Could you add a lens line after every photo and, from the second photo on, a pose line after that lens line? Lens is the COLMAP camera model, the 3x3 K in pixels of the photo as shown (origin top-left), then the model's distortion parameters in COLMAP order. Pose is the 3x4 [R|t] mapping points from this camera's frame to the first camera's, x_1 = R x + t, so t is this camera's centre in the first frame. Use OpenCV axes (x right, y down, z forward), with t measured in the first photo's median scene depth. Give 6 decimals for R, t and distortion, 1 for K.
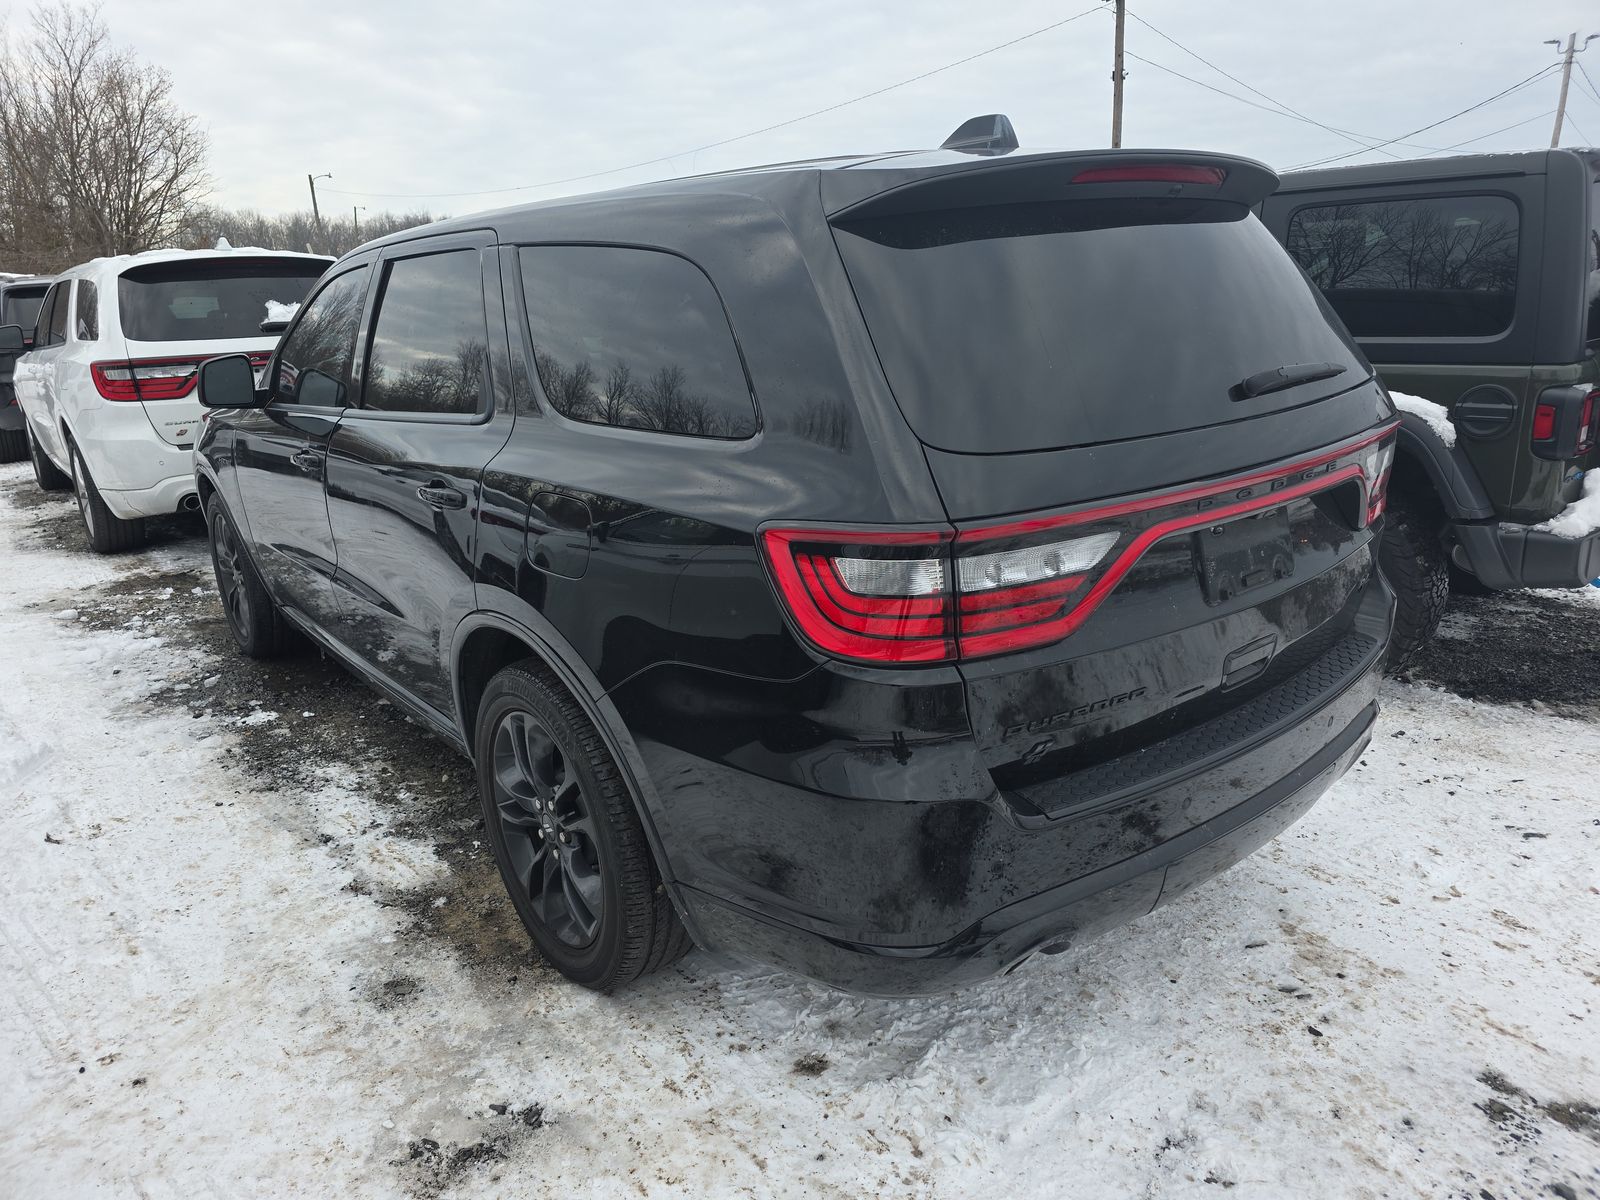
lens RADIAL K [[1093.9, 0, 802.8], [0, 1093.9, 593.6], [0, 0, 1]] dist [0.049046, -0.047776]
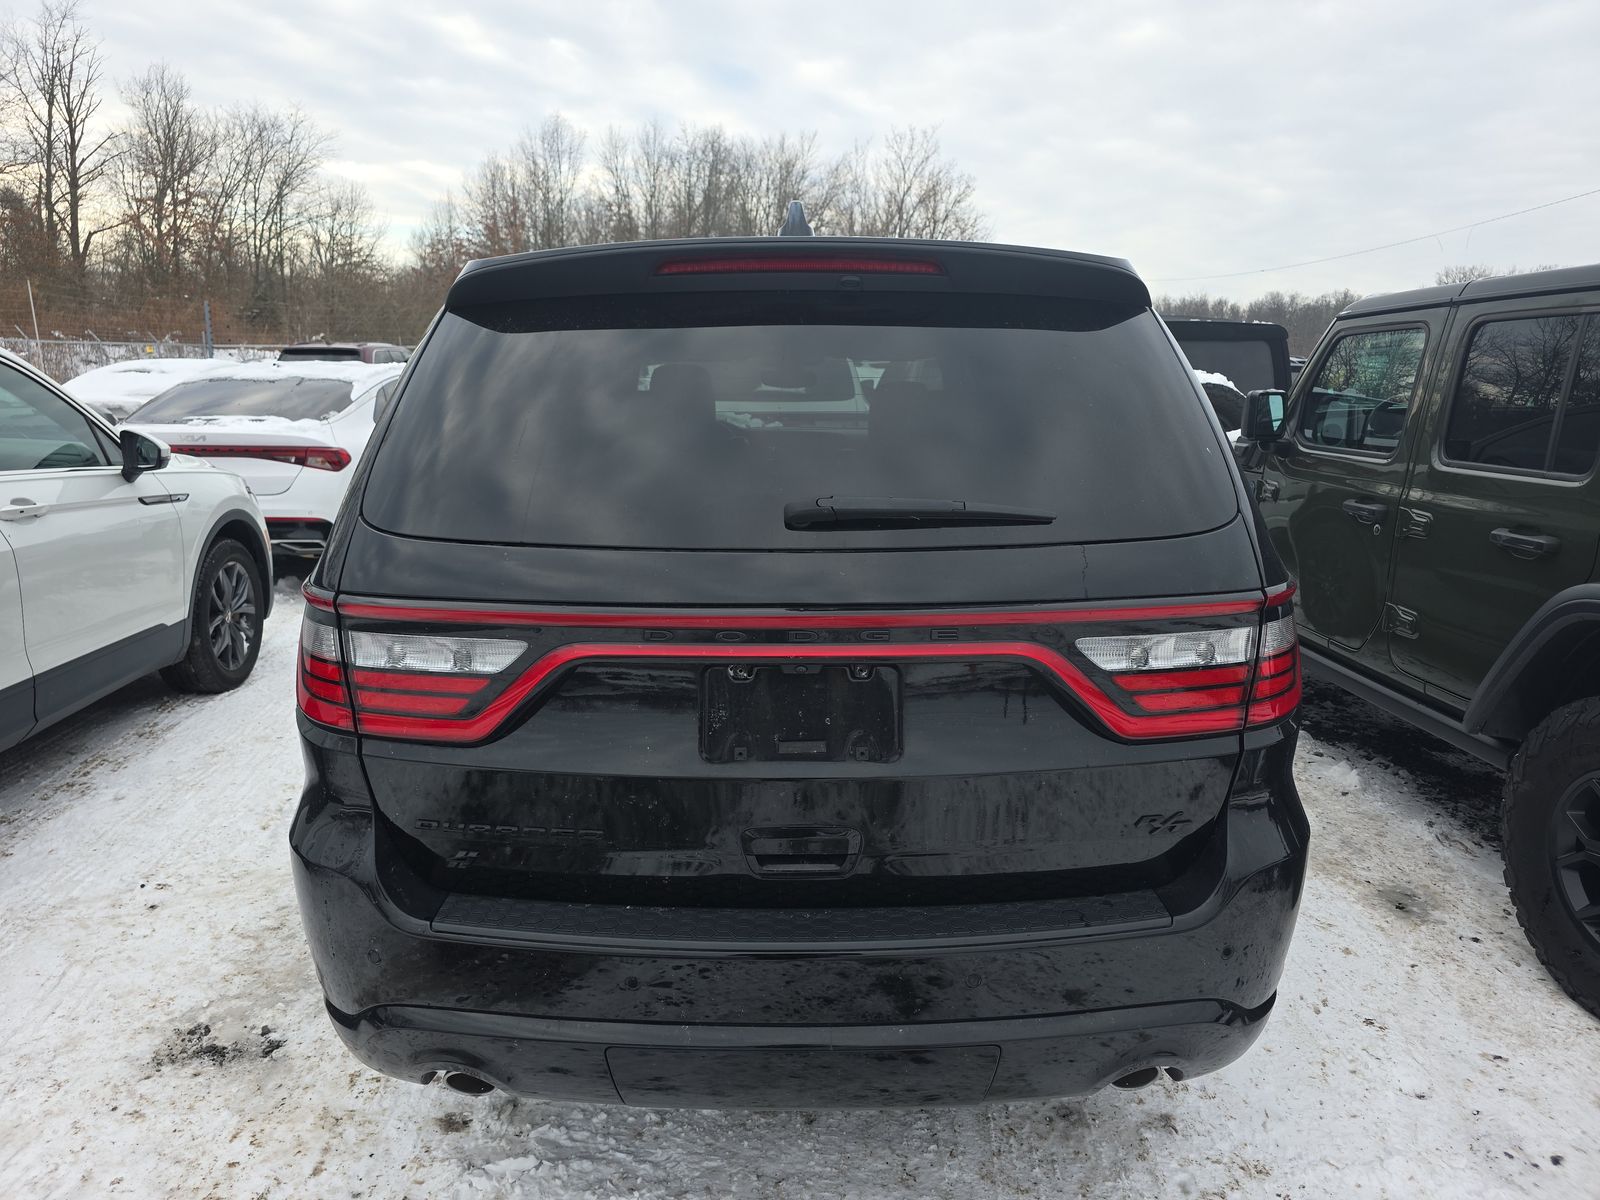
lens RADIAL K [[1093.9, 0, 802.8], [0, 1093.9, 593.6], [0, 0, 1]] dist [0.049046, -0.047776]
pose [[0.772932, 0.165912, -0.612412, 0.800388], [-0.207197, 0.978293, 0.003530, -0.114749], [0.599704, 0.124162, 0.790531, 0.337192]]
